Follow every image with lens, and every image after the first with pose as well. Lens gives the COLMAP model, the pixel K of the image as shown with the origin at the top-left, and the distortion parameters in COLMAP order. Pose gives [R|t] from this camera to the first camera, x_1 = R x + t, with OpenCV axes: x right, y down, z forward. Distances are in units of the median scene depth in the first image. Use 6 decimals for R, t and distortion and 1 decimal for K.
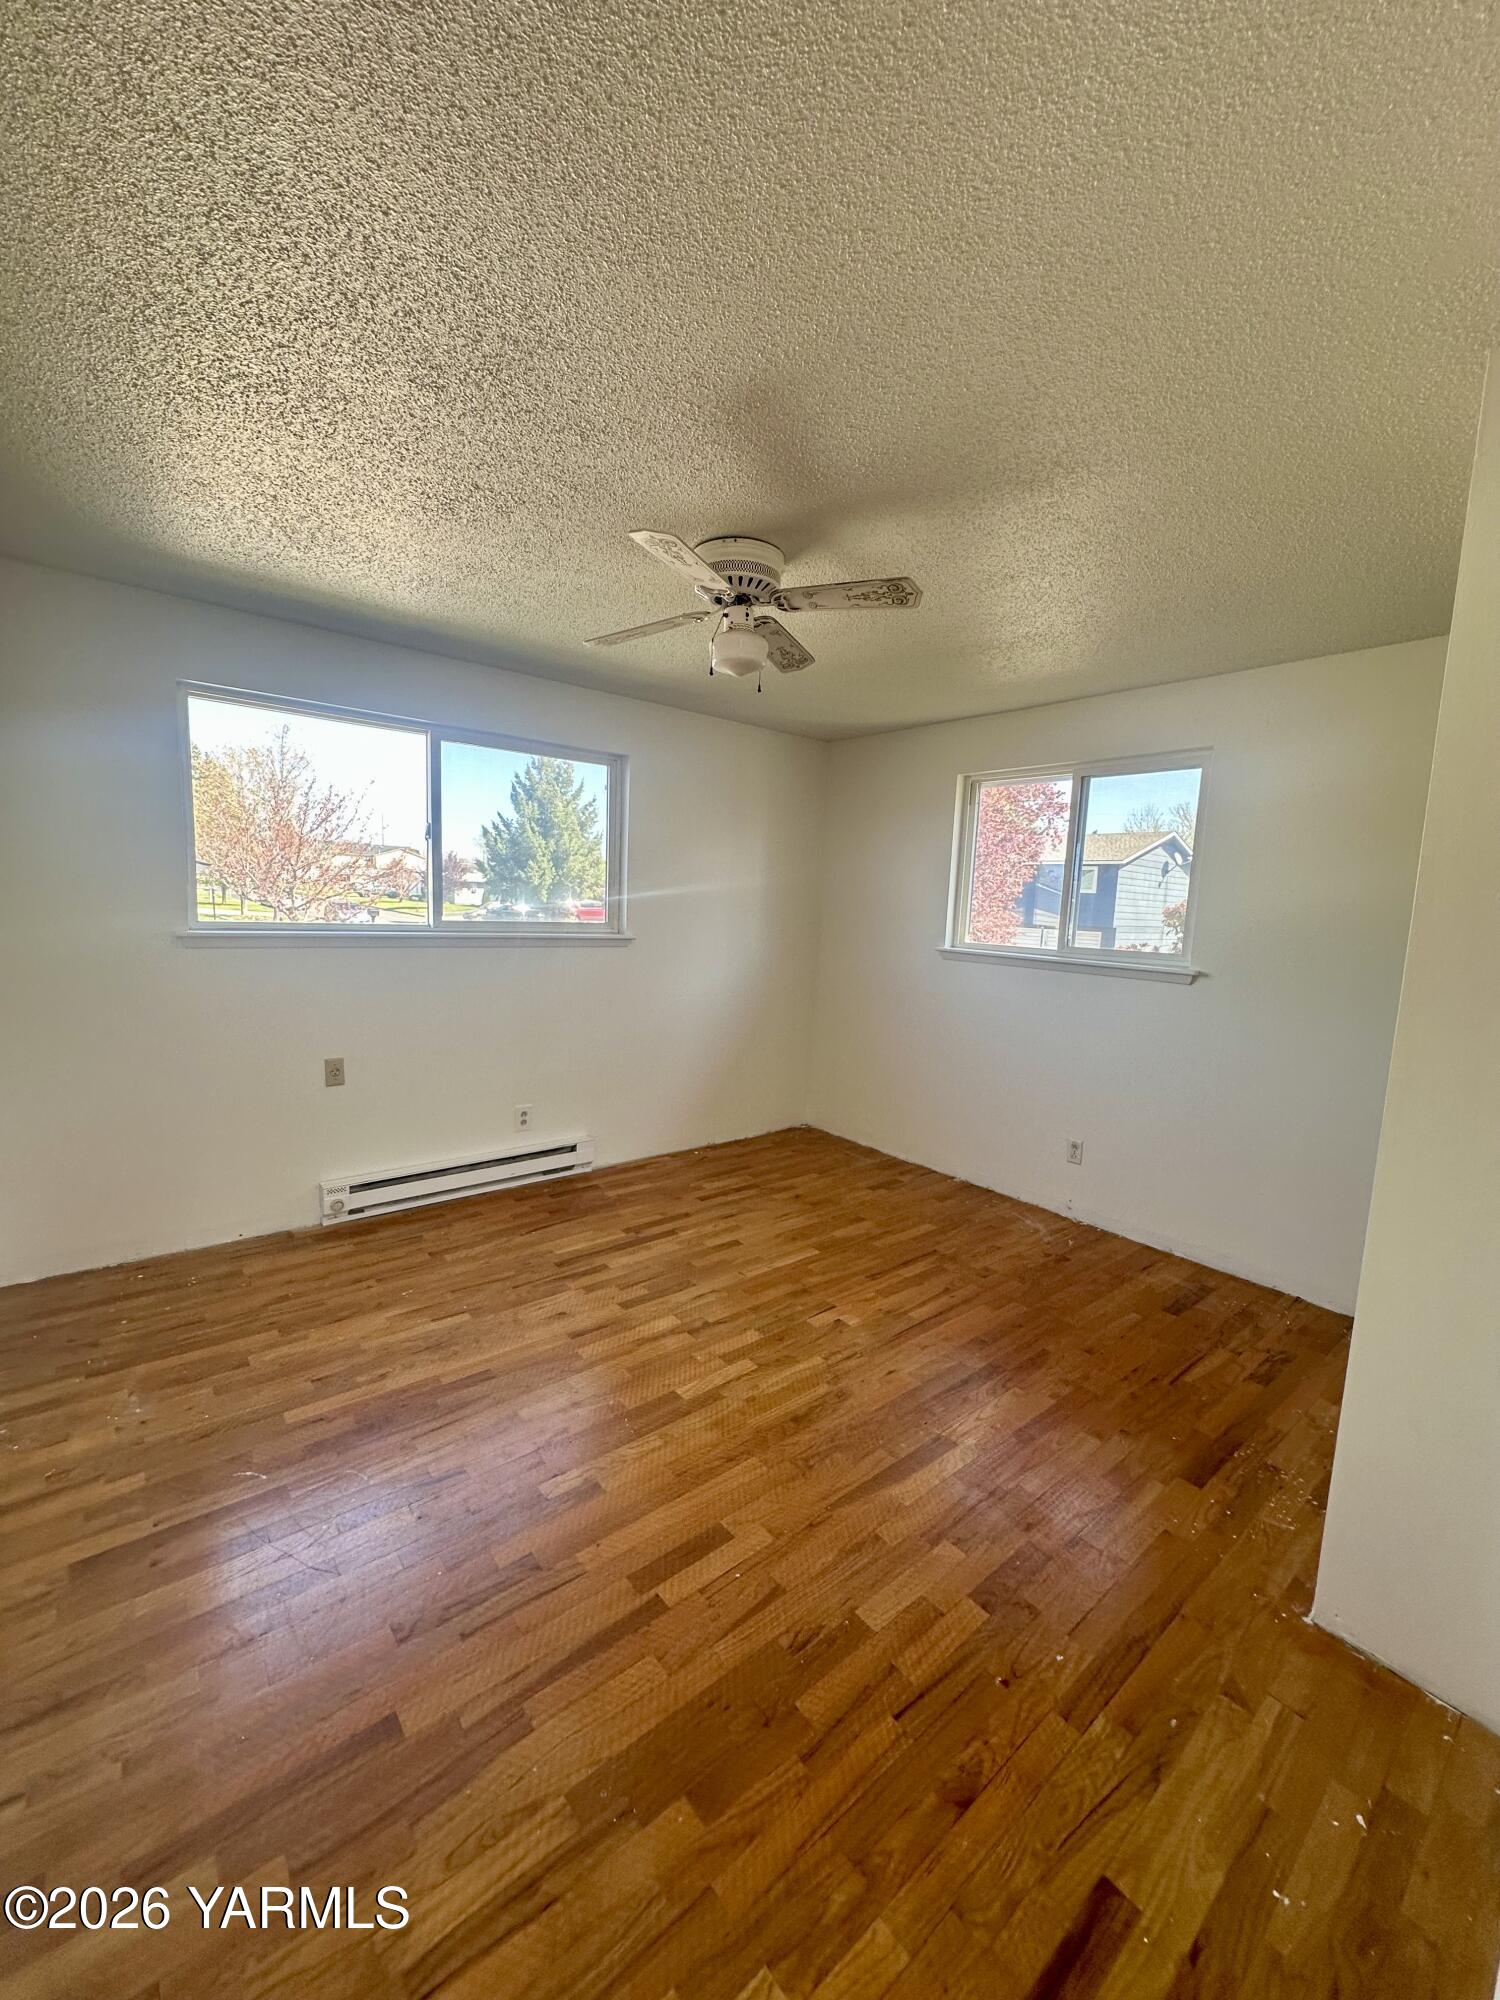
lens RADIAL K [[786.9, 0, 751.9], [0, 786.9, 1006.8], [0, 0, 1]] dist [-0.005781, 0.000833]
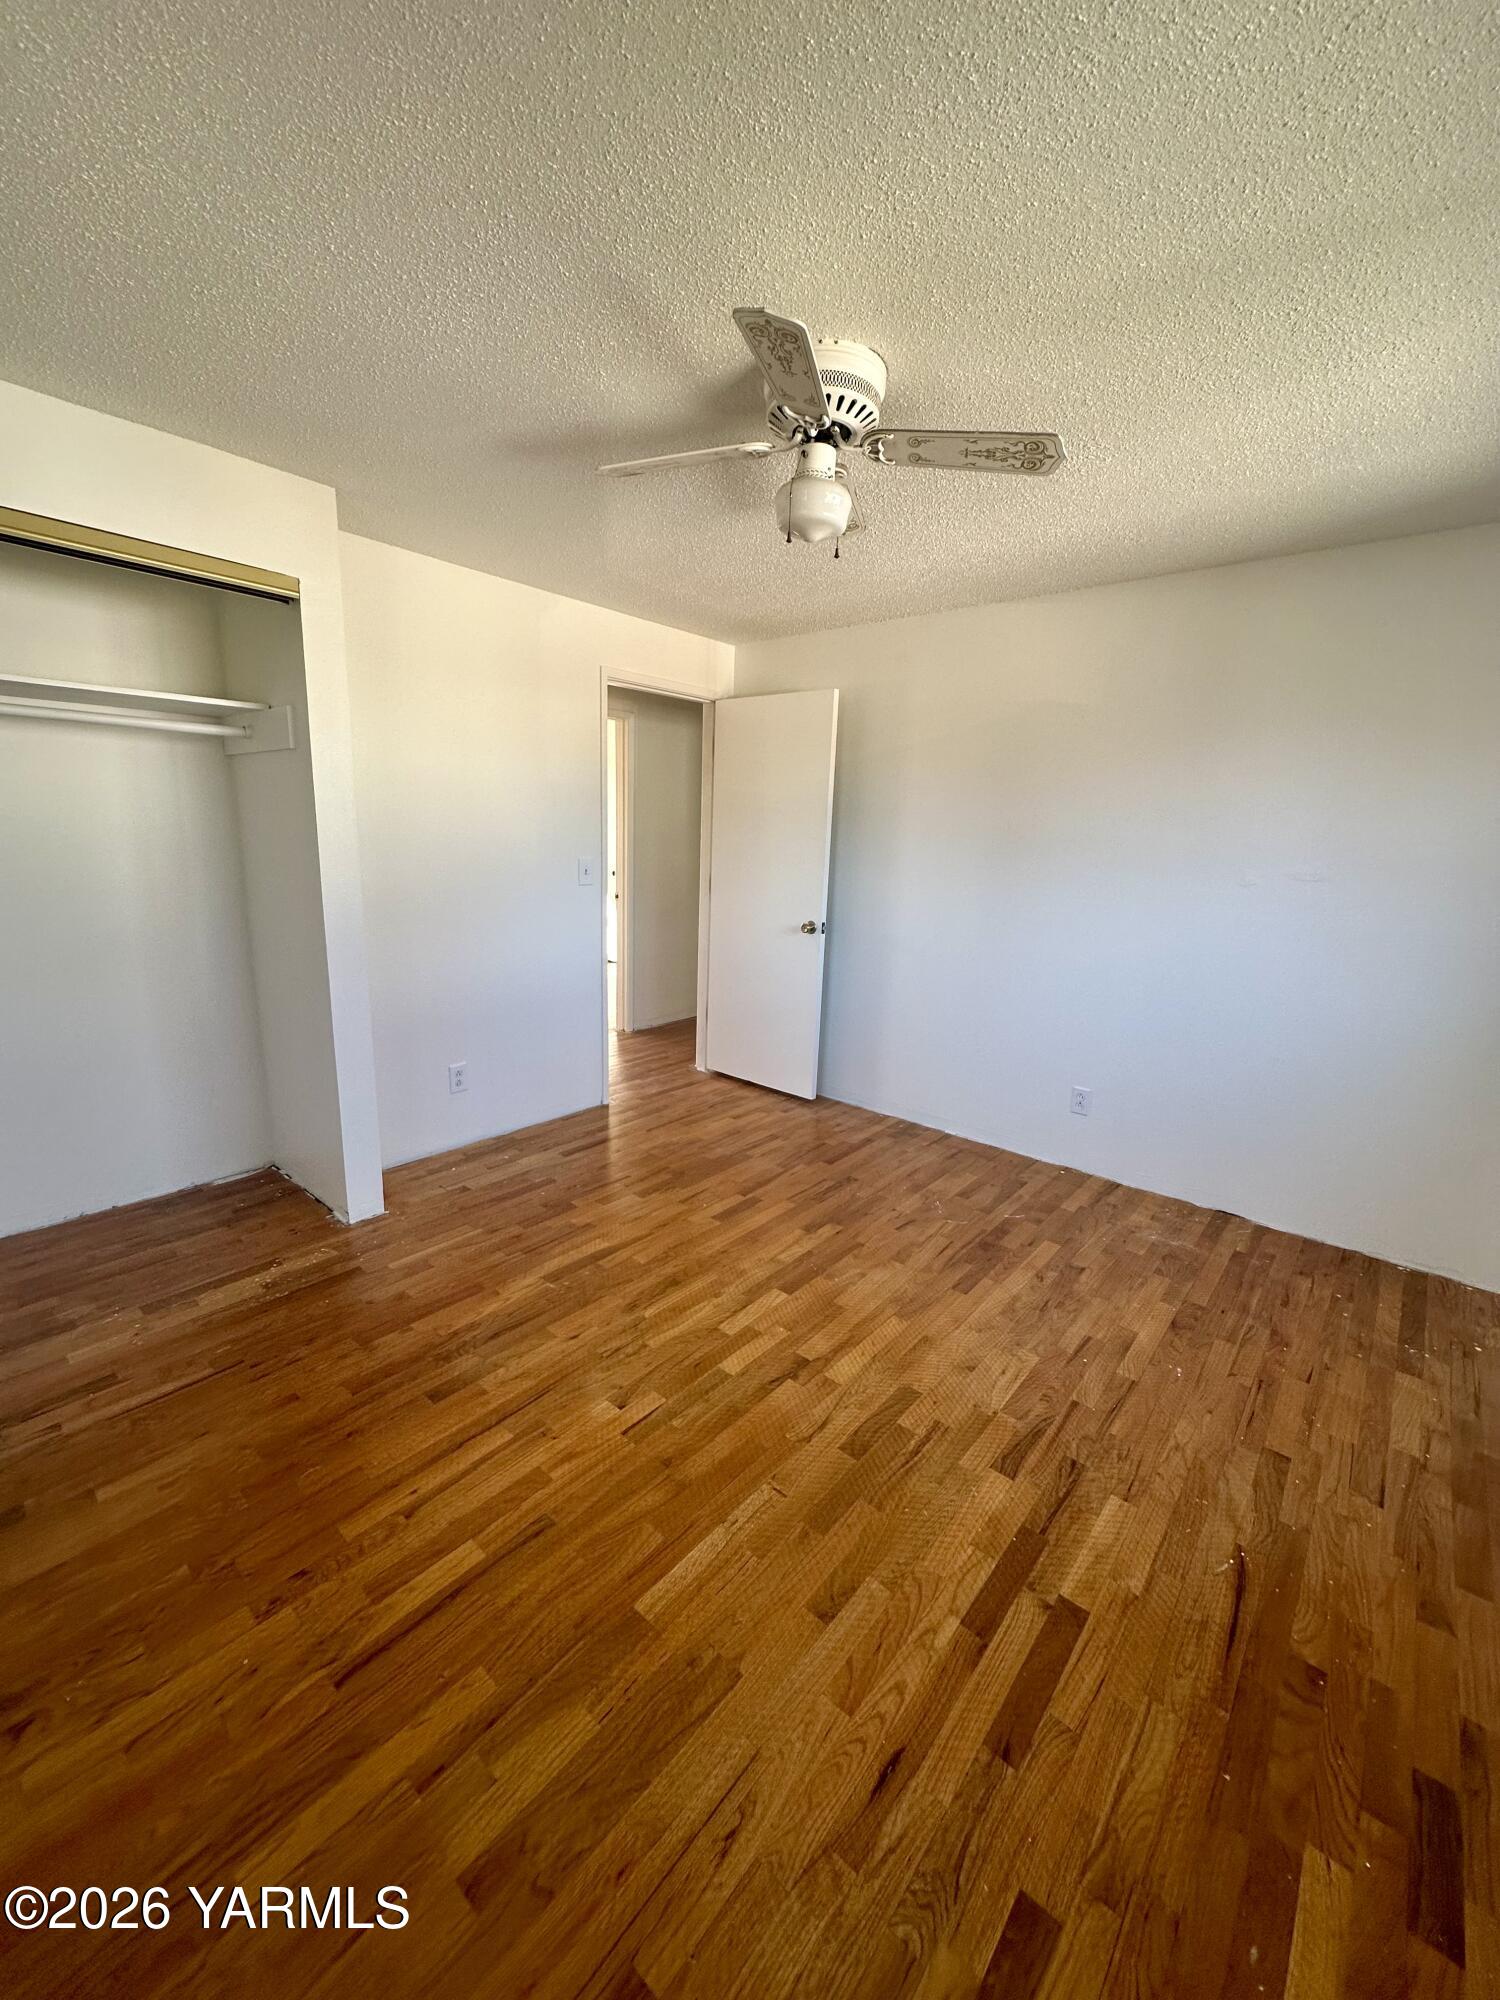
lens RADIAL K [[786.9, 0, 747.3], [0, 786.9, 998.6], [0, 0, 1]] dist [-0.005781, 0.000833]
pose [[-0.983868, -0.038634, -0.174677, 0.138451], [-0.094632, 0.941005, 0.324893, -0.205093], [0.151820, 0.336181, -0.929480, 1.583953]]
